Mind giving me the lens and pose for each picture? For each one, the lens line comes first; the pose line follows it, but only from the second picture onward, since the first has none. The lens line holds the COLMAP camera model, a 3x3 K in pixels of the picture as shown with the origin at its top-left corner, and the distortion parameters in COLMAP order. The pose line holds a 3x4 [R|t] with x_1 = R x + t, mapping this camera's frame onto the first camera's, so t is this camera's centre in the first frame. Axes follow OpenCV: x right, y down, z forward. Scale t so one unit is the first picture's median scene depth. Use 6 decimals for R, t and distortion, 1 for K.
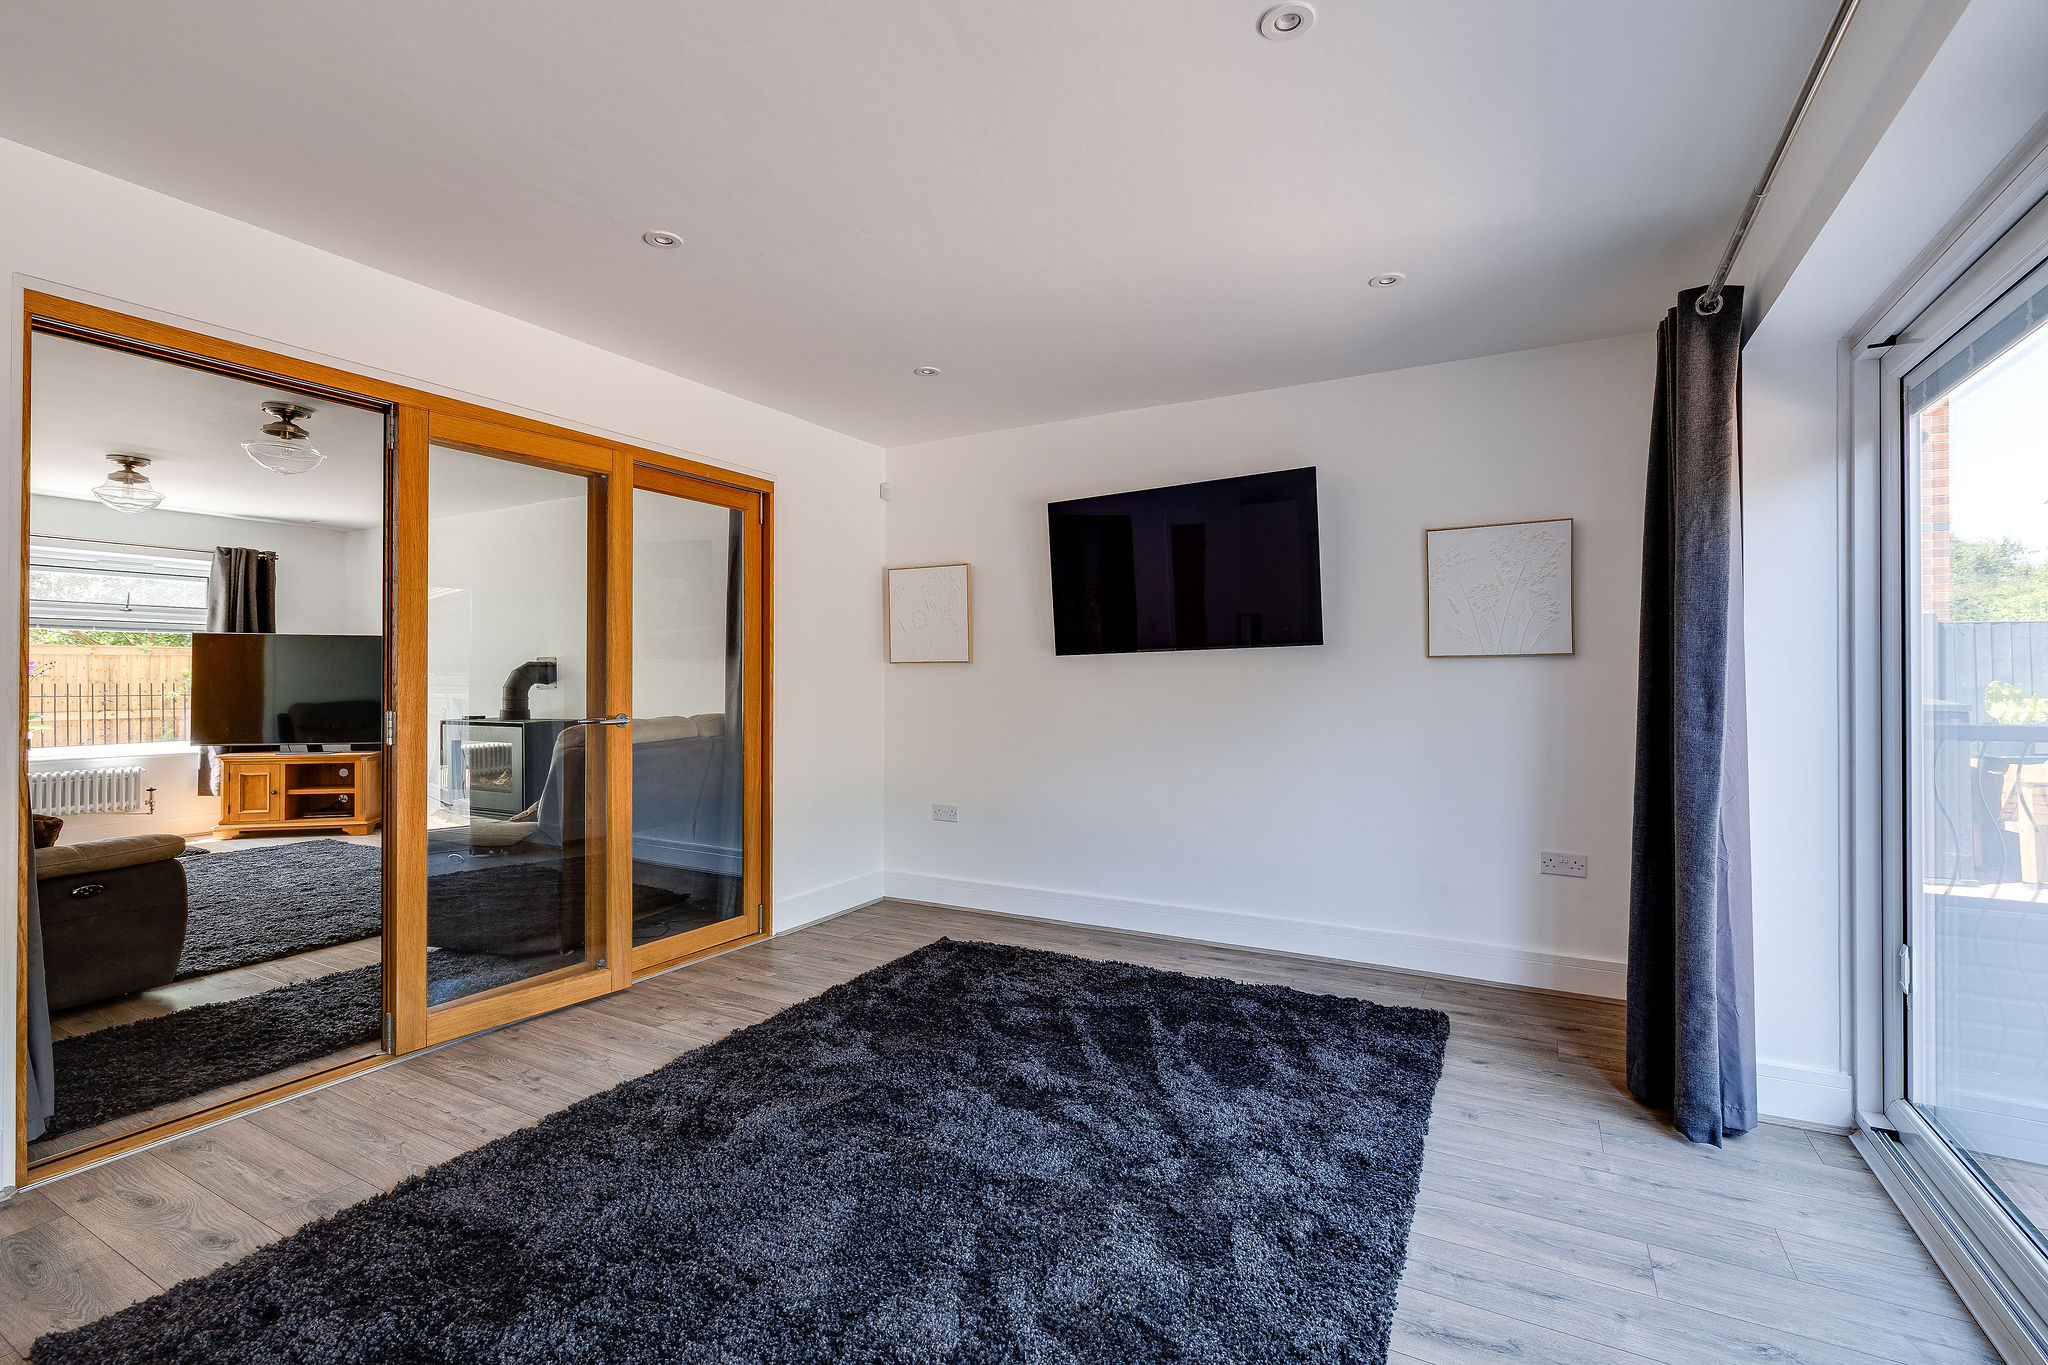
lens RADIAL K [[917.0, 0, 1030.8], [0, 917.0, 673.9], [0, 0, 1]] dist [-0.001348, 0.000738]
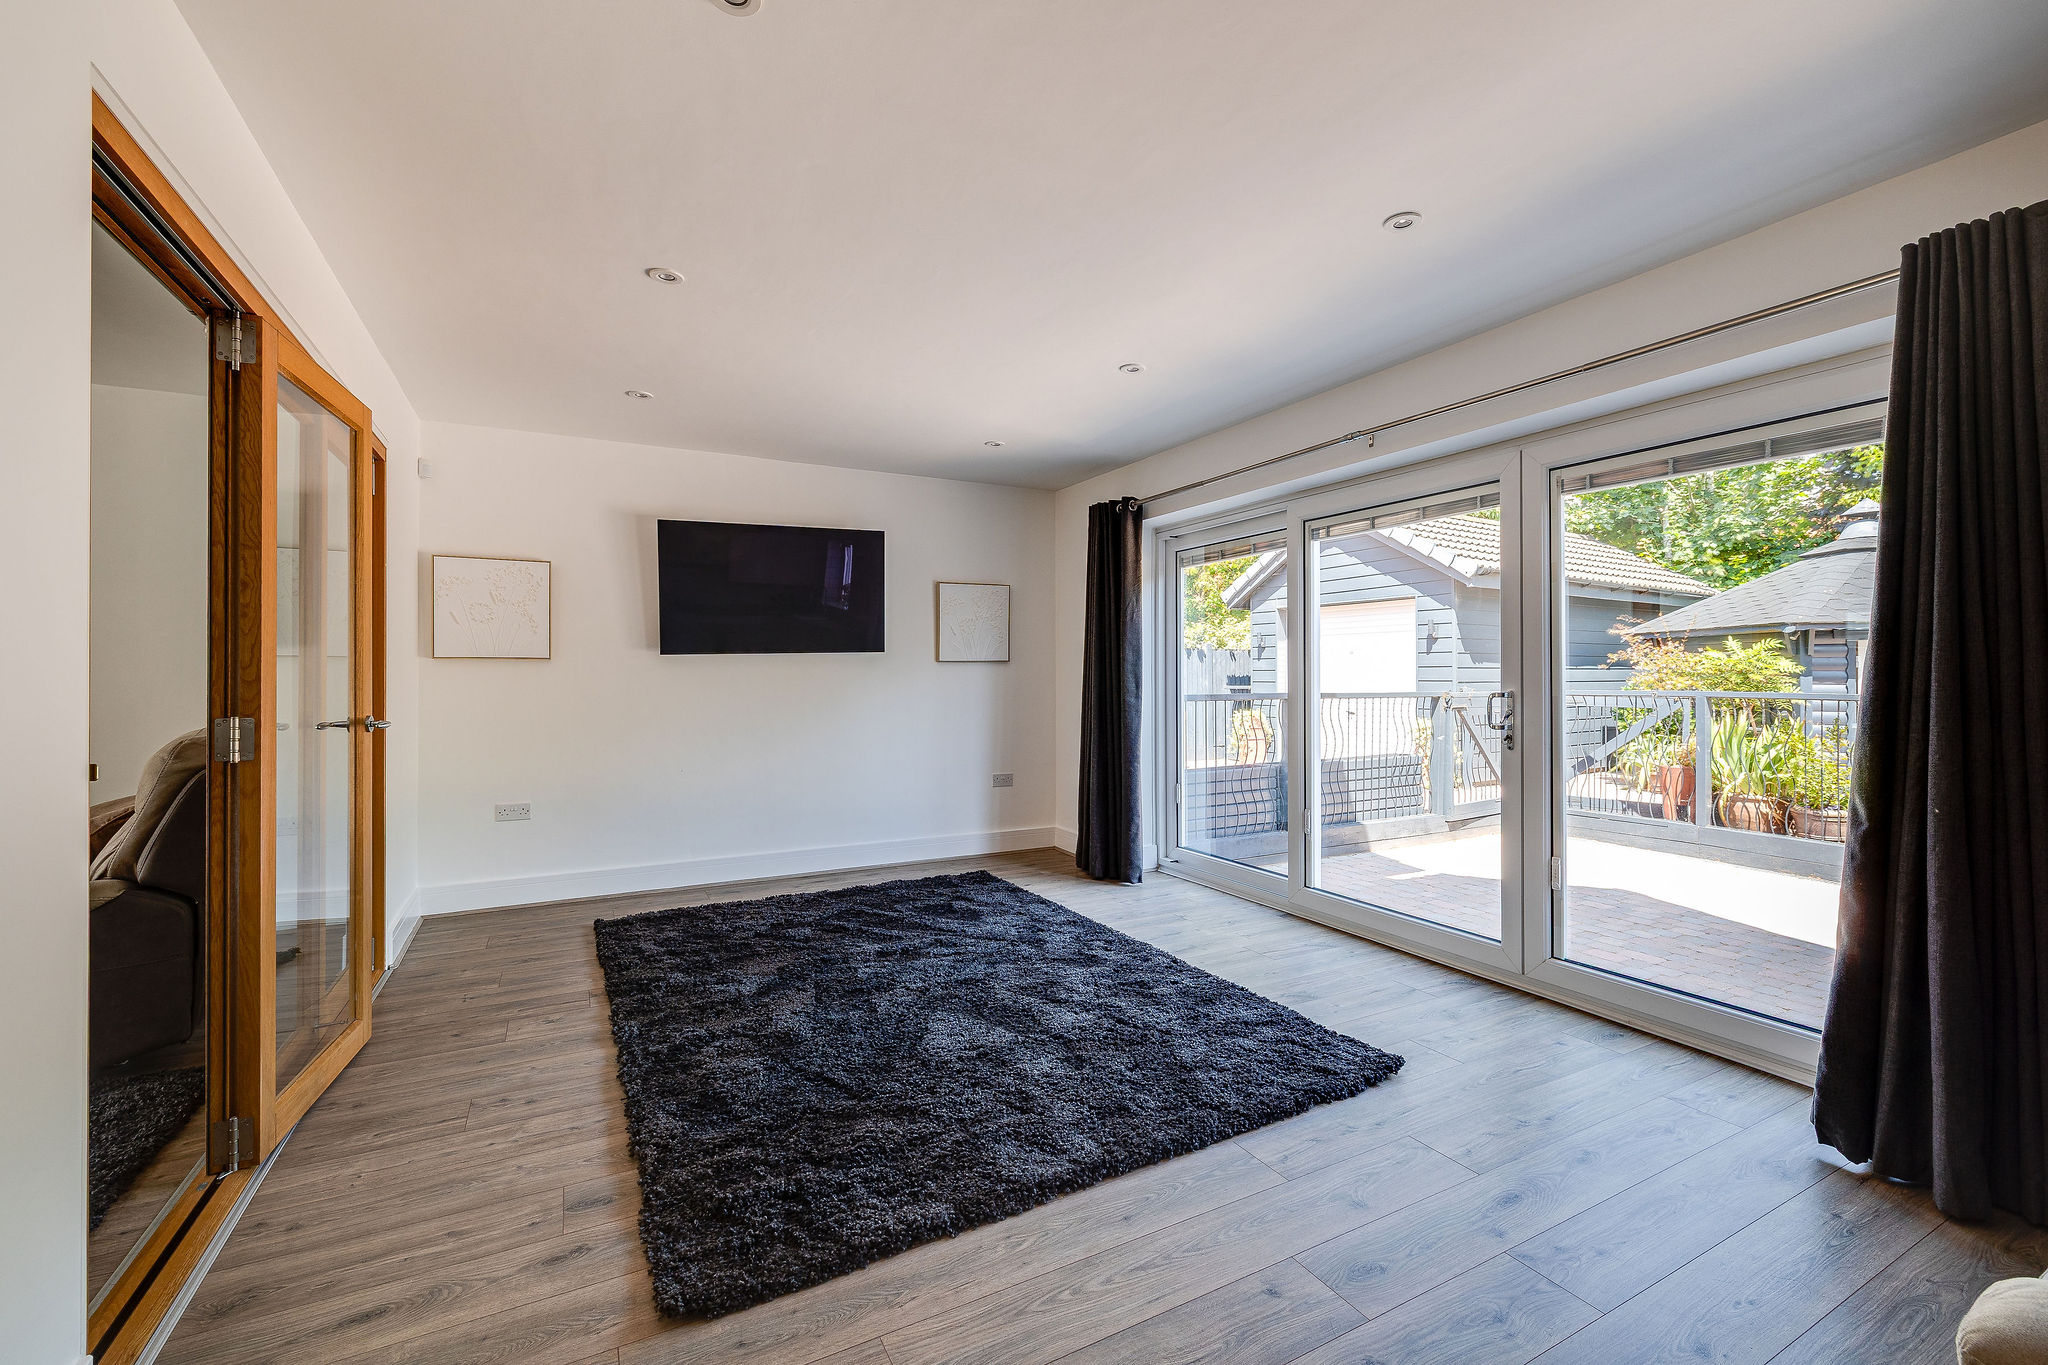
lens RADIAL K [[851.8, 0, 1031.6], [0, 851.8, 675.1], [0, 0, 1]] dist [-0.000516, 0.000309]
pose [[0.541028, 0.001297, 0.841003, -0.885816], [-0.003387, 0.999994, 0.000637, 0.004625], [-0.840997, -0.003194, 0.541030, 0.069459]]
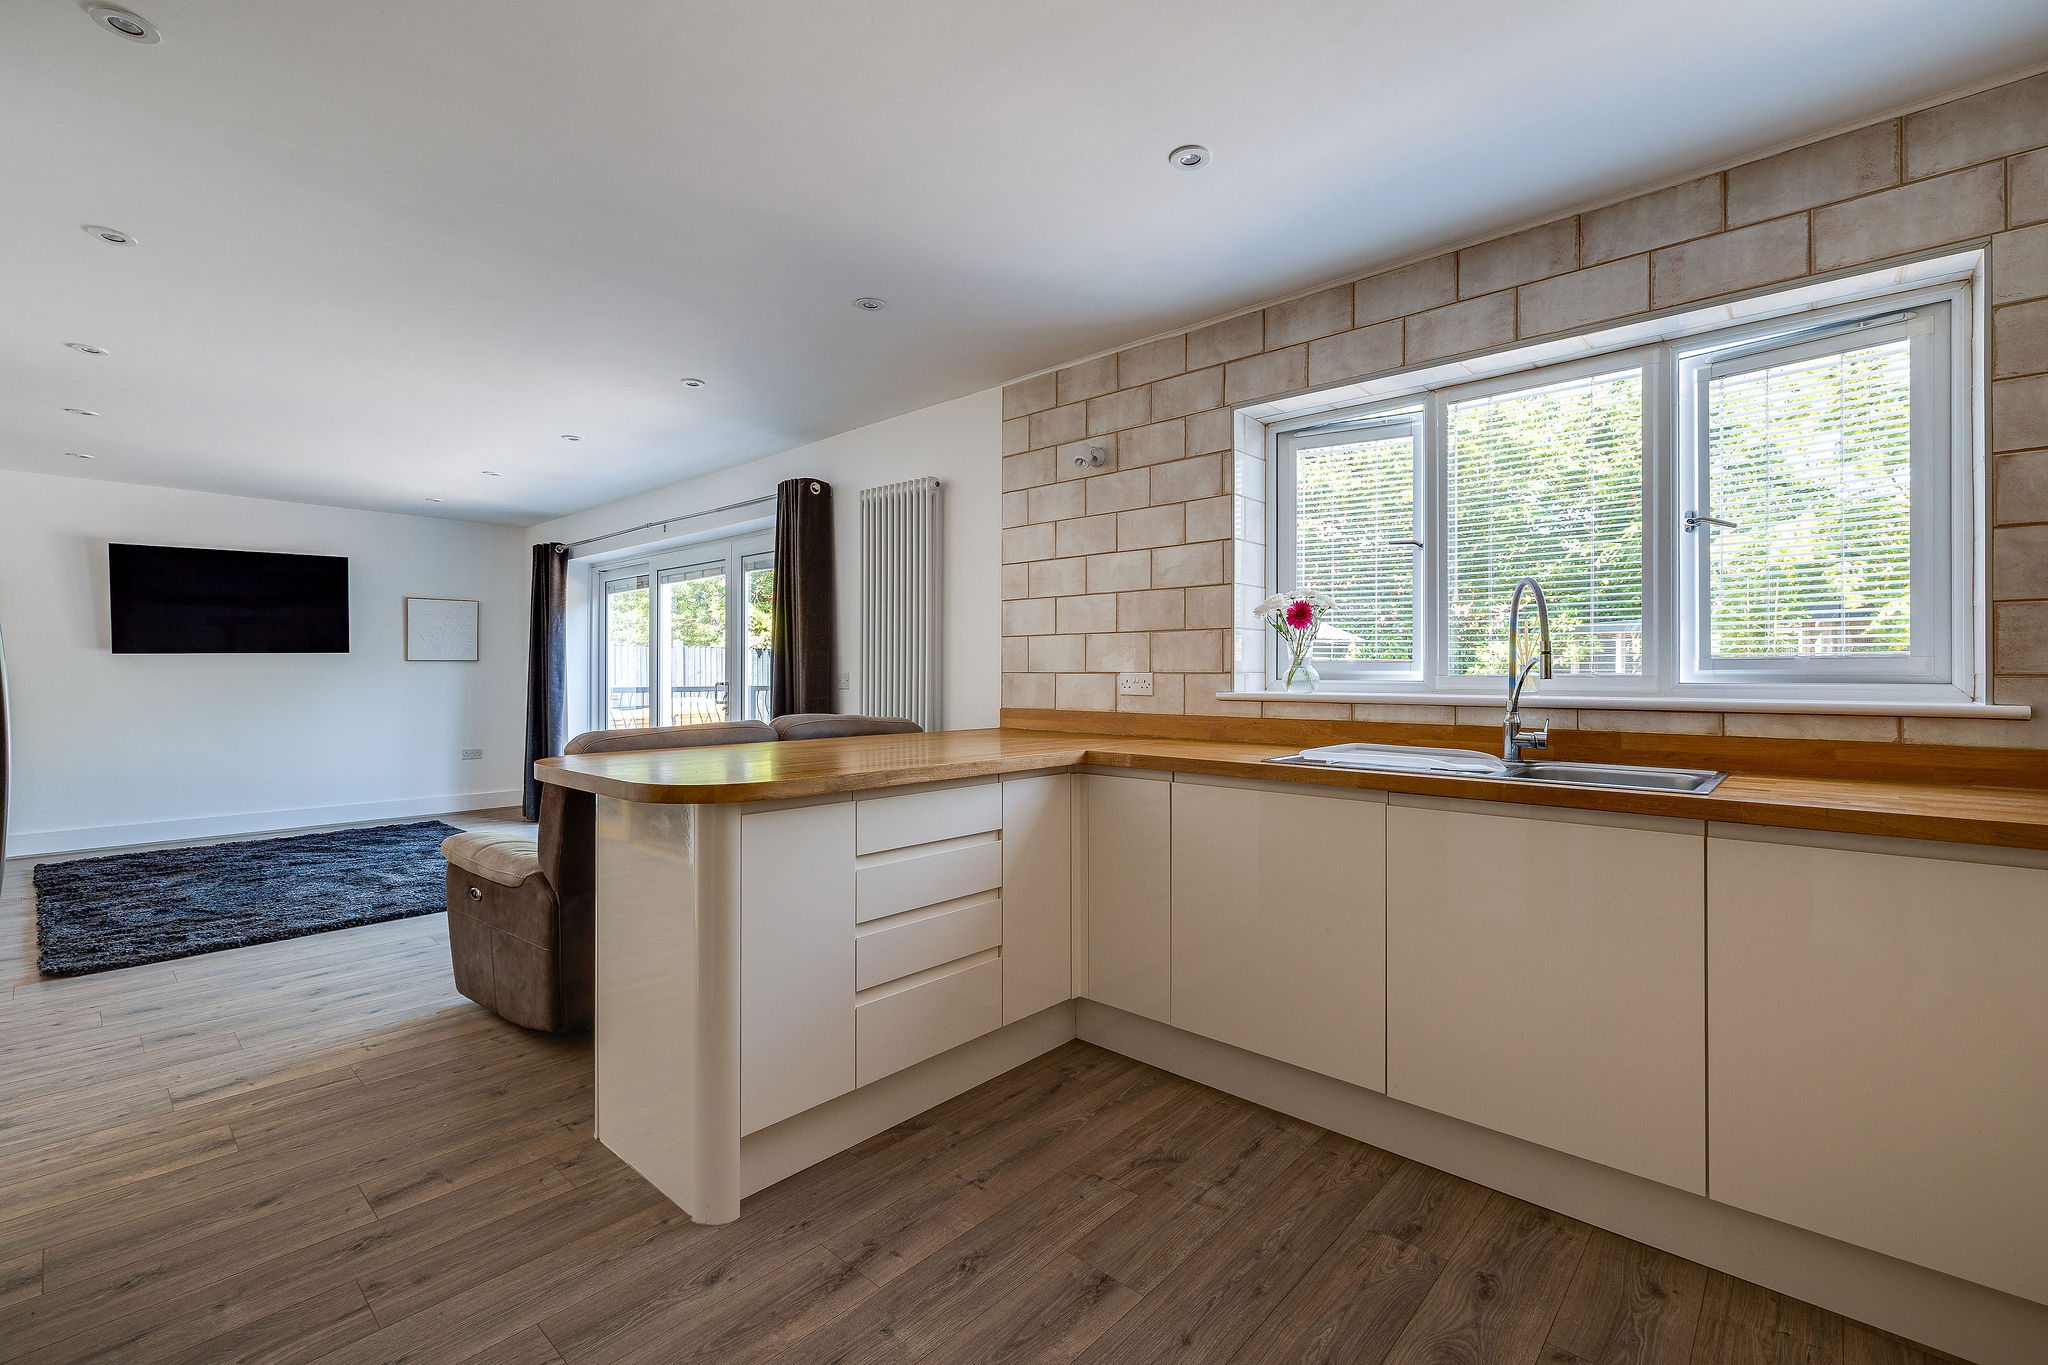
lens RADIAL K [[881.8, 0, 1028.4], [0, 881.8, 670.1], [0, 0, 1]] dist [-0.000240, 0.000081]
pose [[0.238910, 0.004729, 0.971030, -1.357003], [-0.009453, 0.999952, -0.002544, -0.007319], [-0.970996, -0.008571, 0.238943, -0.954346]]
